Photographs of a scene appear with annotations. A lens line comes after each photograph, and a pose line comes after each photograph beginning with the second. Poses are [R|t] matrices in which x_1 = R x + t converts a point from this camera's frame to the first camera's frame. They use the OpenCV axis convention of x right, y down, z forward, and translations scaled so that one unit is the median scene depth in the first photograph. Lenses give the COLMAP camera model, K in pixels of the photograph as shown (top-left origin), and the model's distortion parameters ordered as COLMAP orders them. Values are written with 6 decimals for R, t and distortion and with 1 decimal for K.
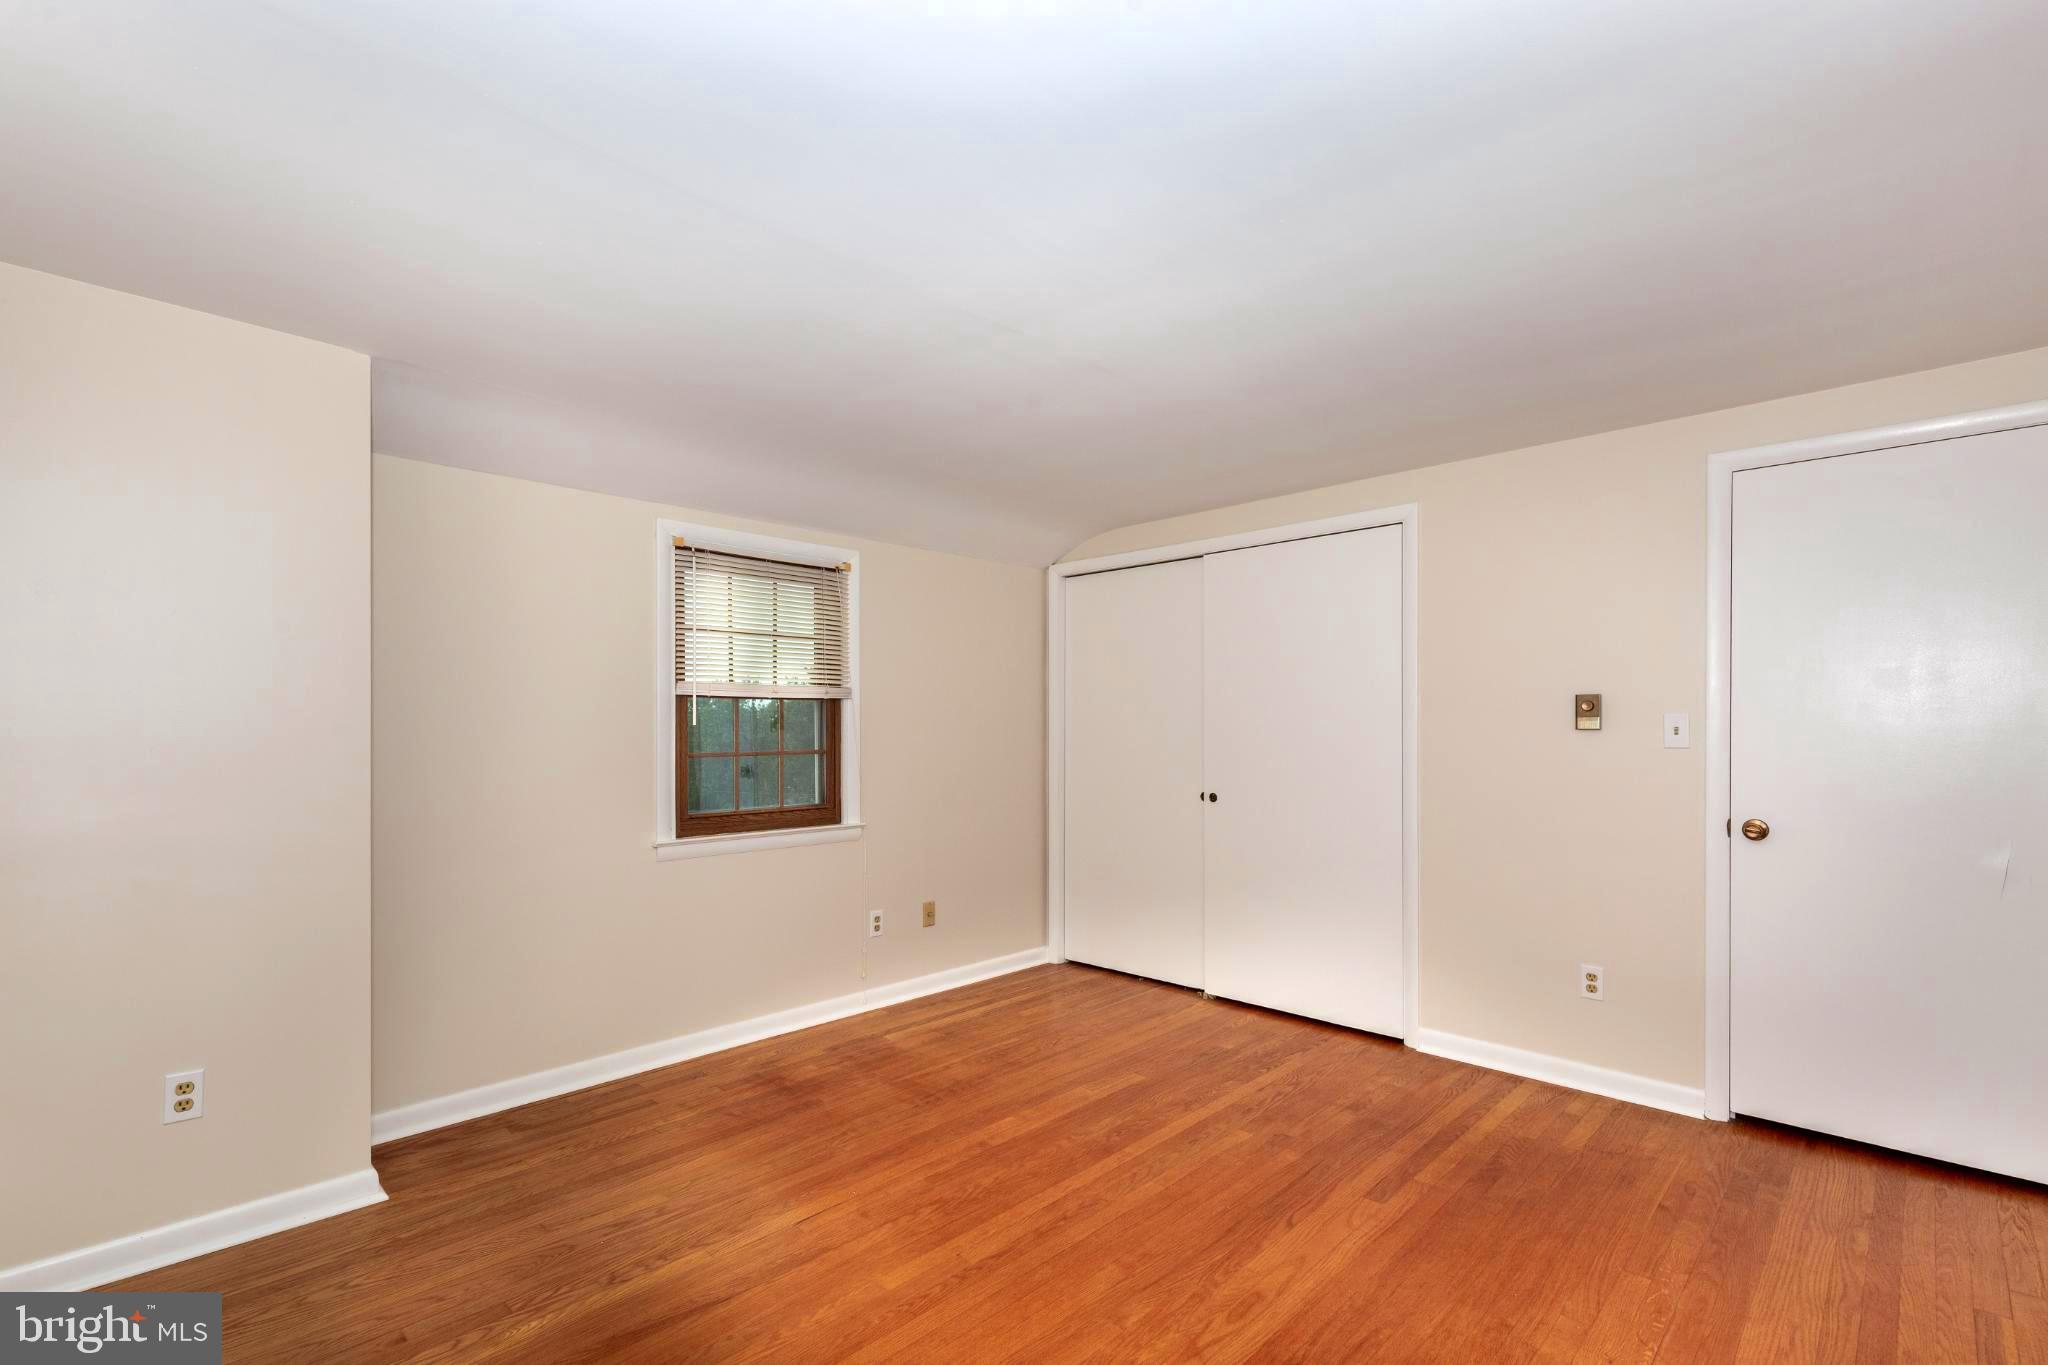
lens RADIAL K [[930.6, 0, 1024.9], [0, 930.6, 689.6], [0, 0, 1]] dist [0.008572, -0.000672]
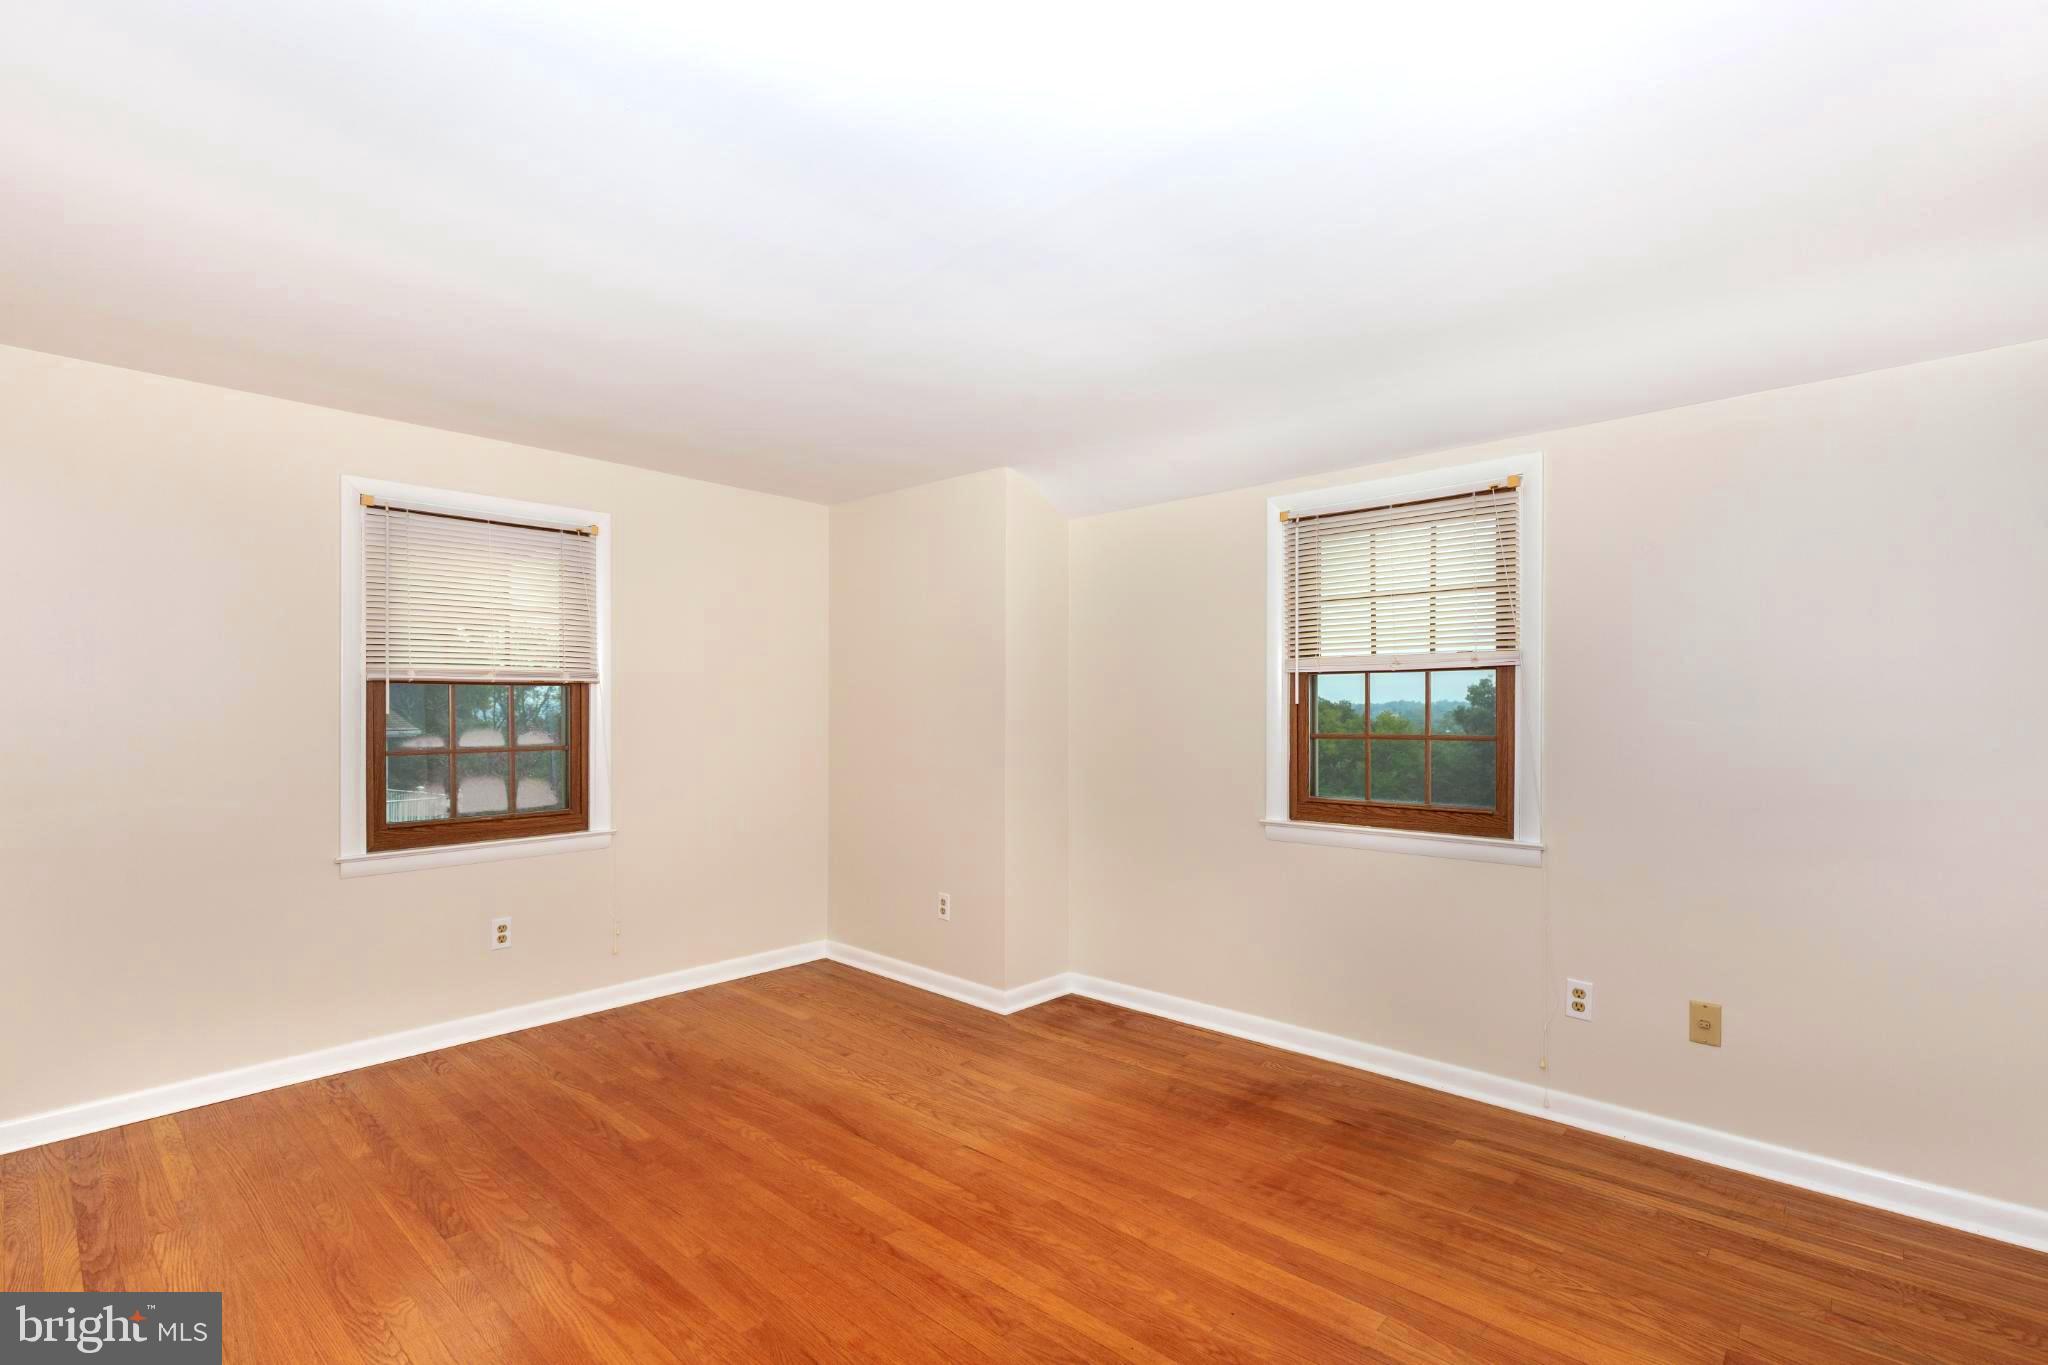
lens RADIAL K [[930.6, 0, 1028.4], [0, 930.6, 690.3], [0, 0, 1]] dist [0.008572, -0.000672]
pose [[0.036975, -0.020876, -0.999098, 0.601480], [0.037624, 0.999102, -0.019483, 0.034500], [0.998608, -0.036870, 0.037727, 0.715049]]
